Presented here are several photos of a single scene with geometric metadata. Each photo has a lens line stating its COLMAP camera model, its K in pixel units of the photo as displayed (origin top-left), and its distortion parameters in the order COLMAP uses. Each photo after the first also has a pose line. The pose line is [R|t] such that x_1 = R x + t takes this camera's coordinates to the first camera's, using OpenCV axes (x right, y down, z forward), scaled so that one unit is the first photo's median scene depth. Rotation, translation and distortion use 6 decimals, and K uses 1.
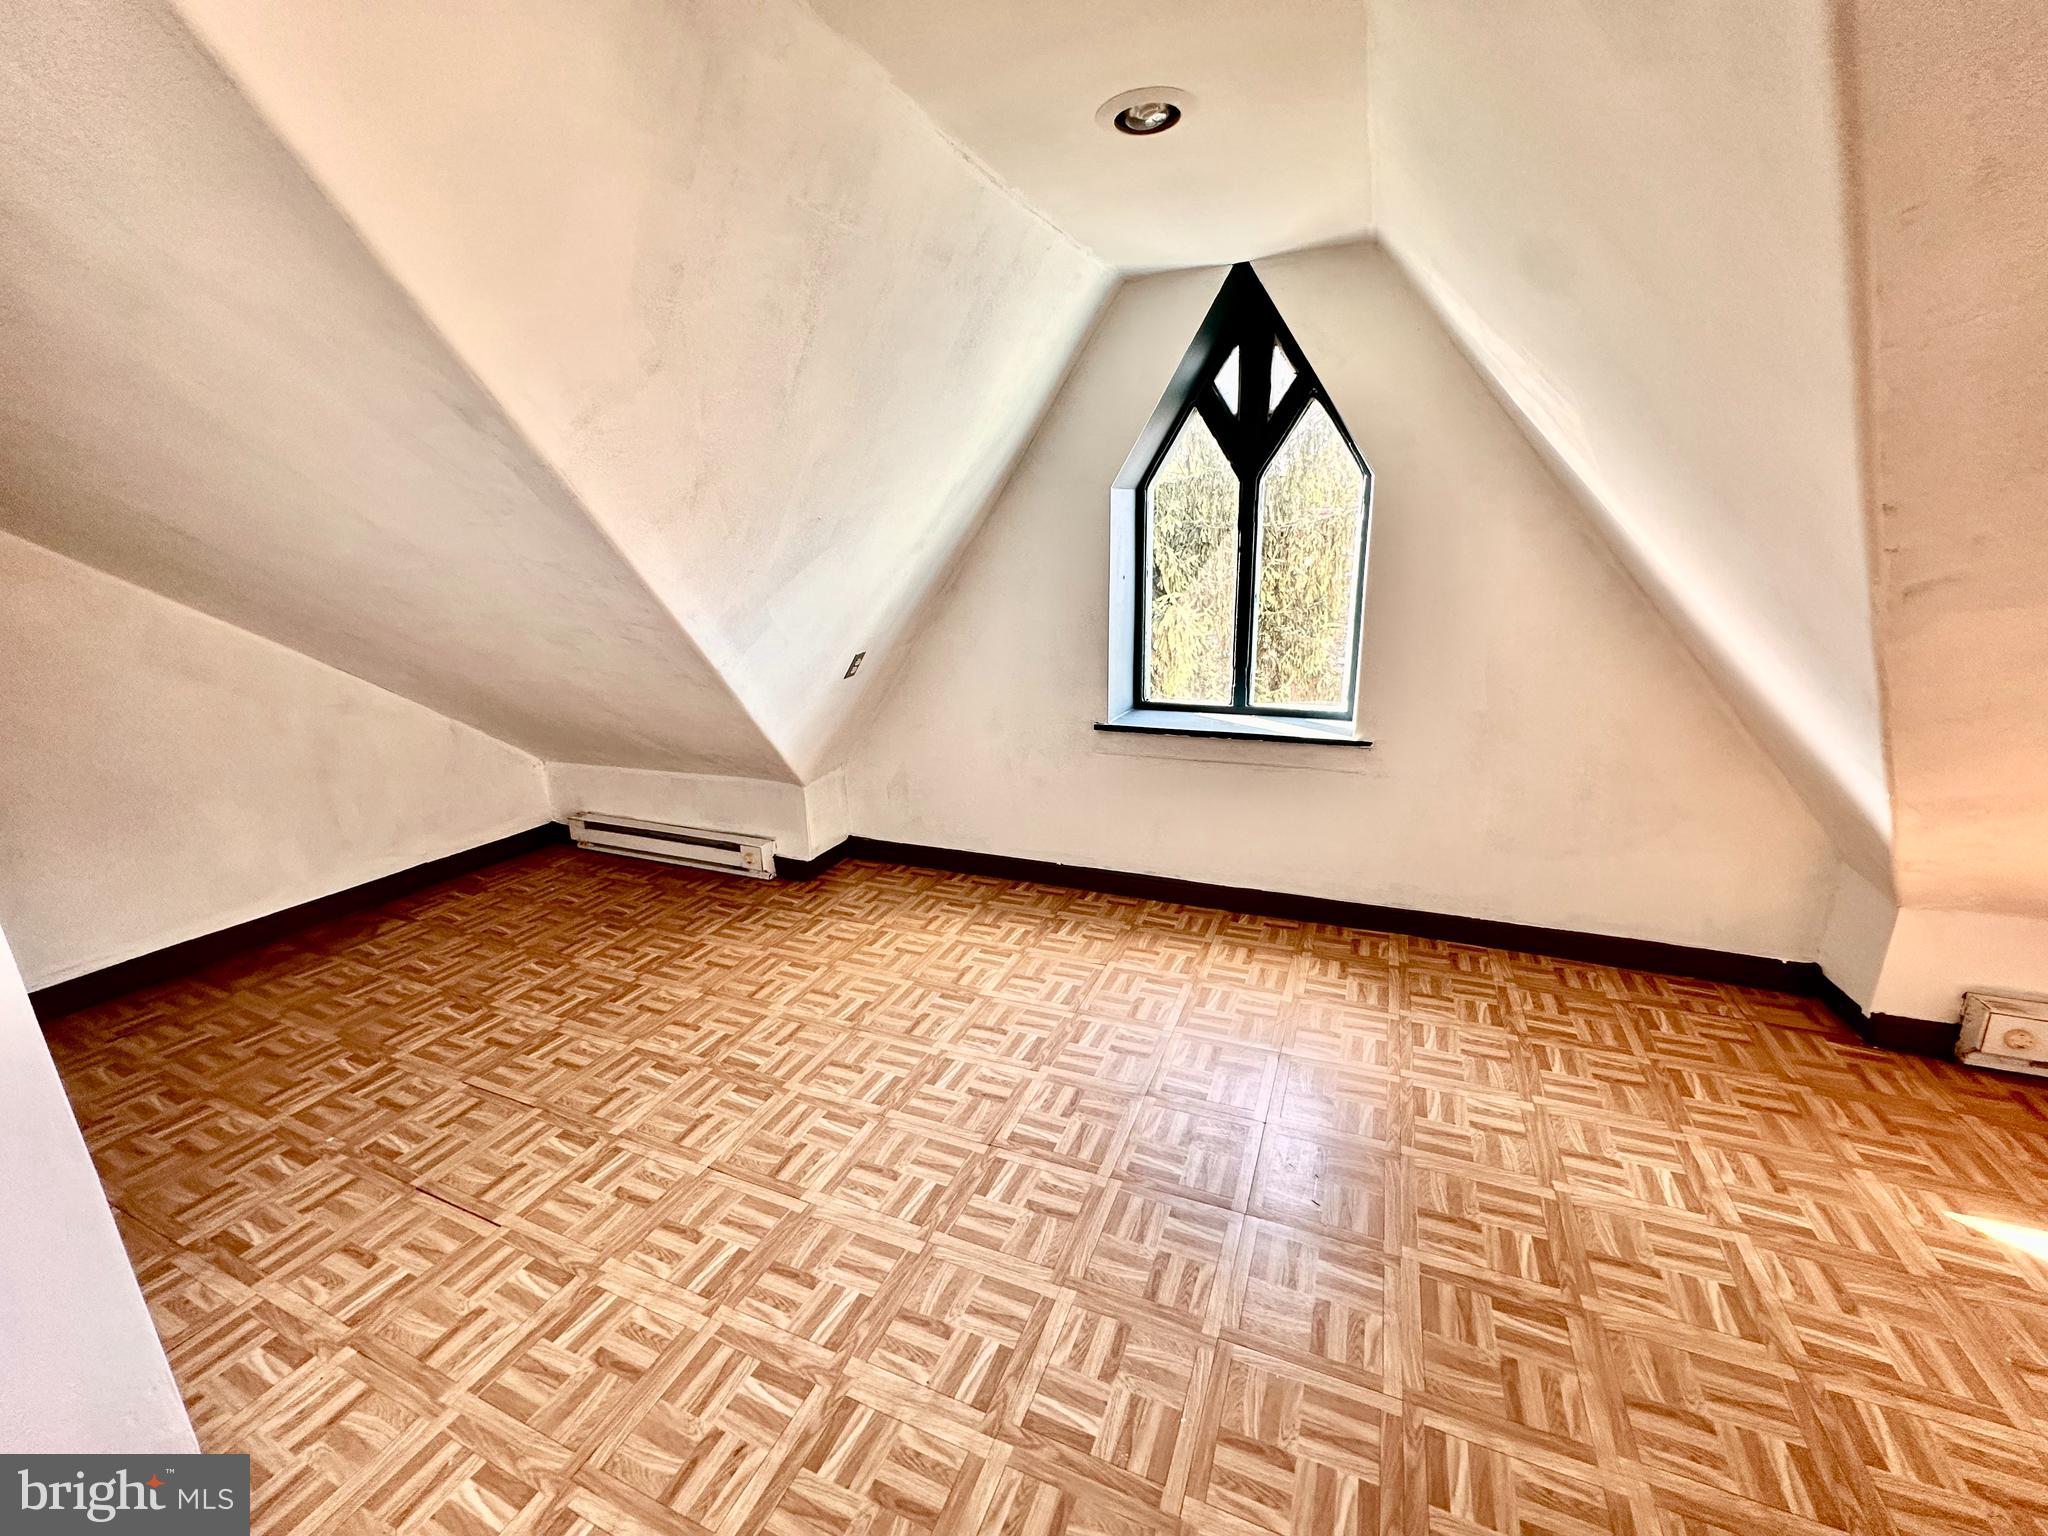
lens RADIAL K [[817.9, 0, 1019.5], [0, 817.9, 770.5], [0, 0, 1]] dist [-0.000480, 0.000241]
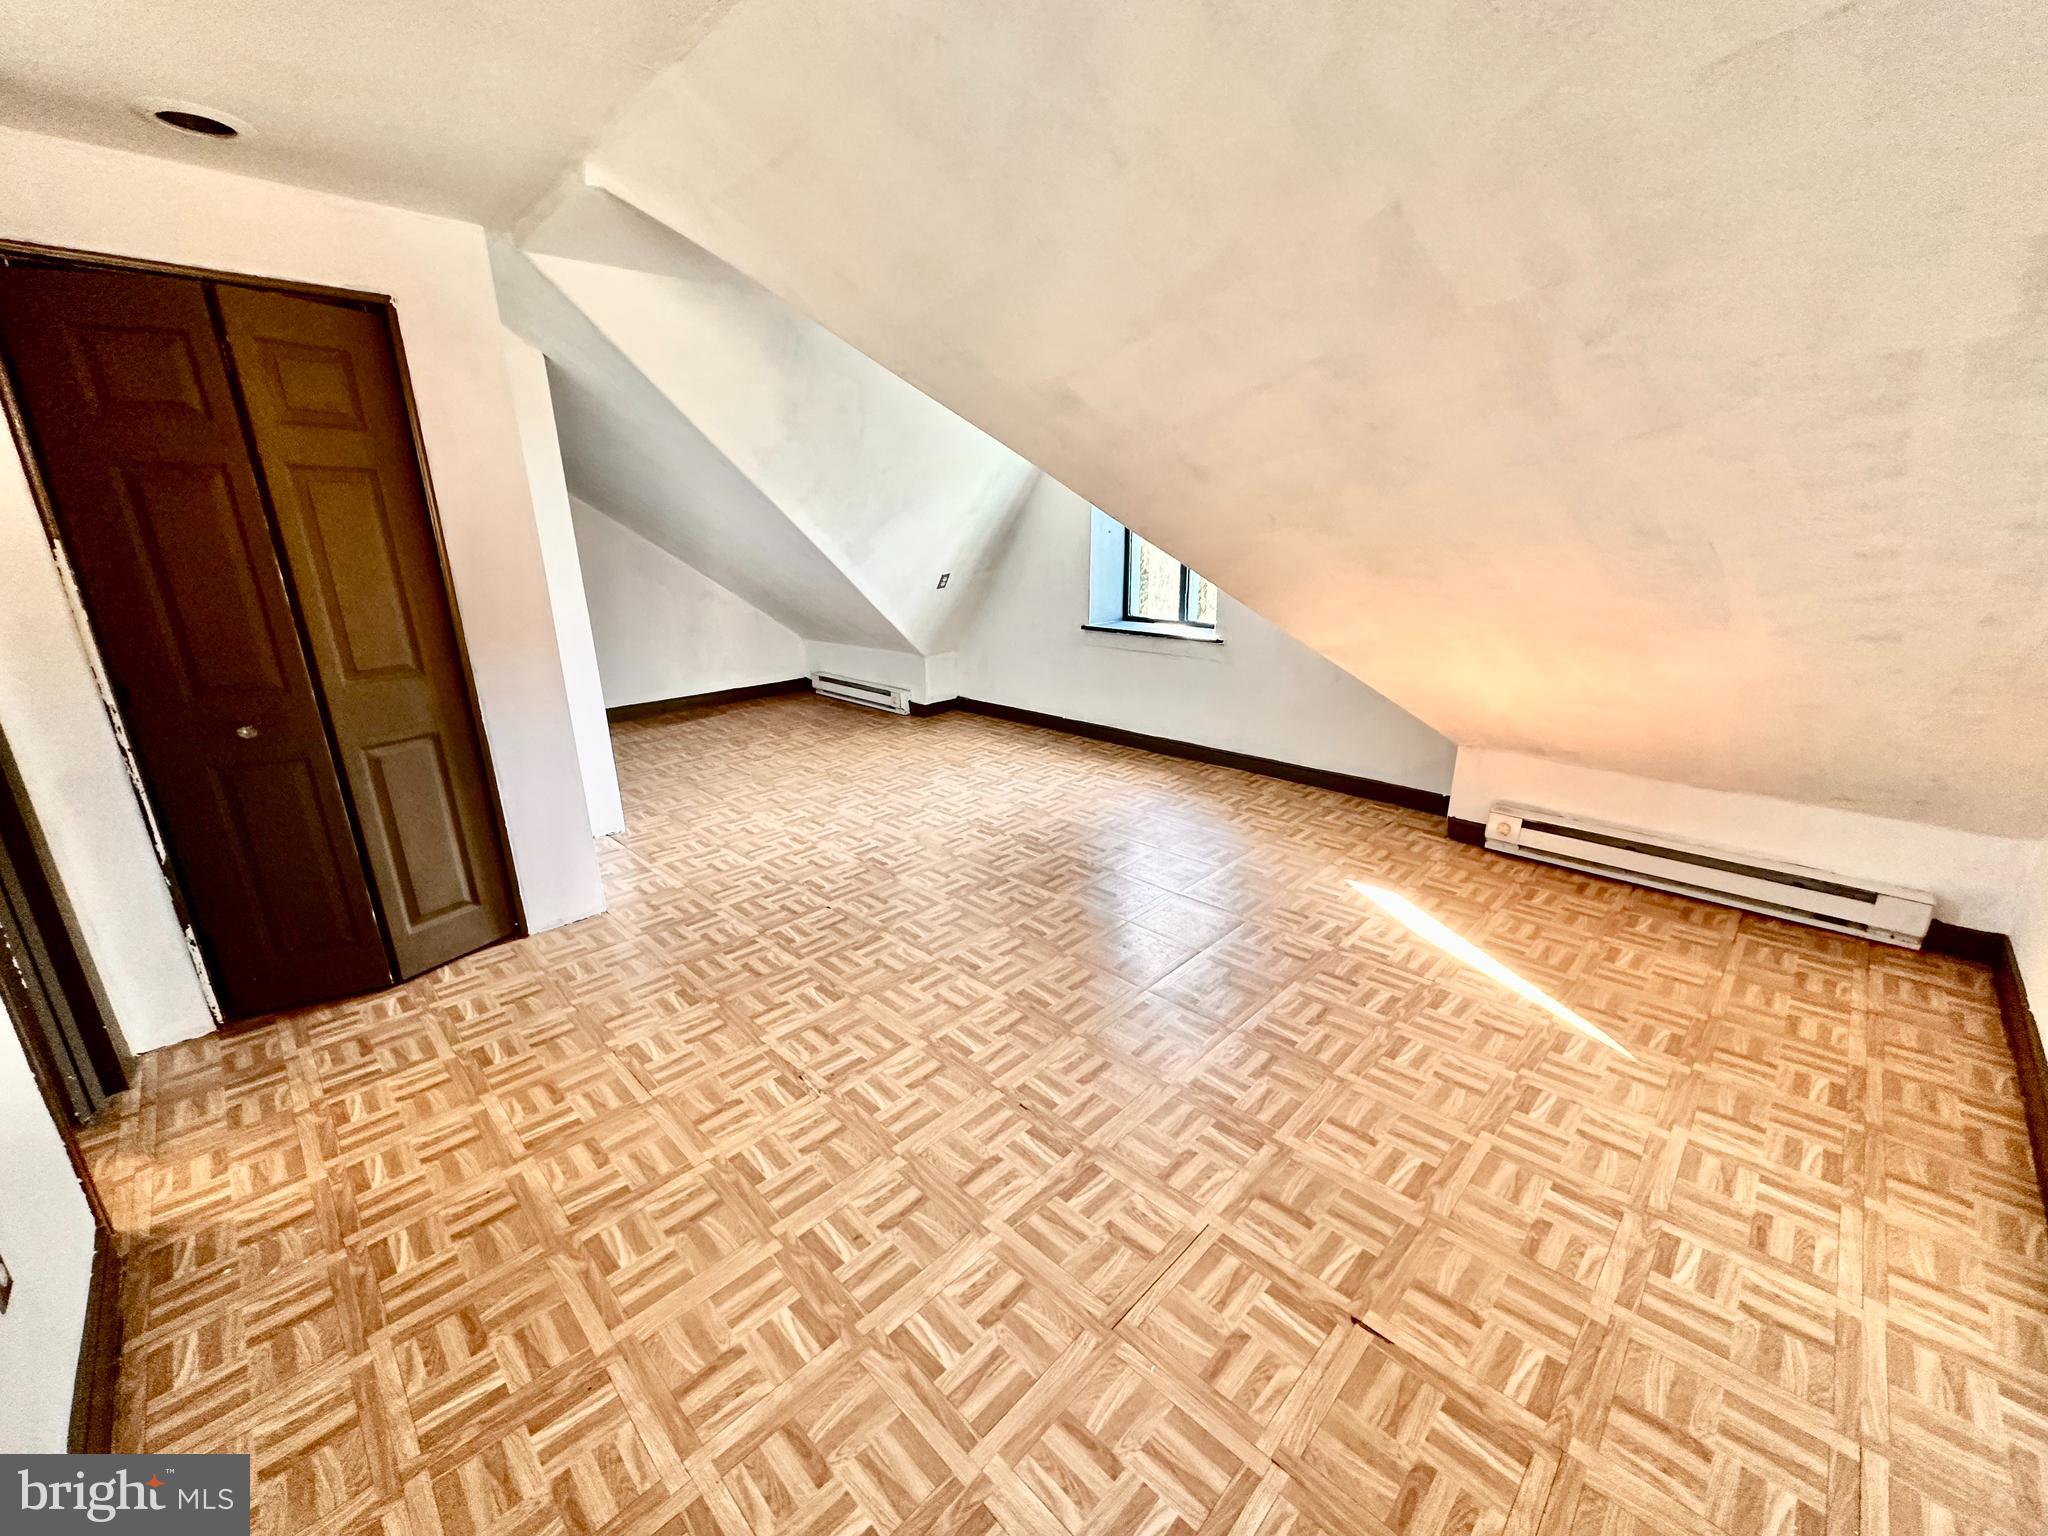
lens RADIAL K [[817.9, 0, 1018.1], [0, 817.9, 769.6], [0, 0, 1]] dist [-0.000480, 0.000241]
pose [[0.931145, 0.116033, -0.345696, 0.626815], [-0.100033, 0.992934, 0.063838, 0.147879], [0.350660, -0.024862, 0.936173, -0.596344]]
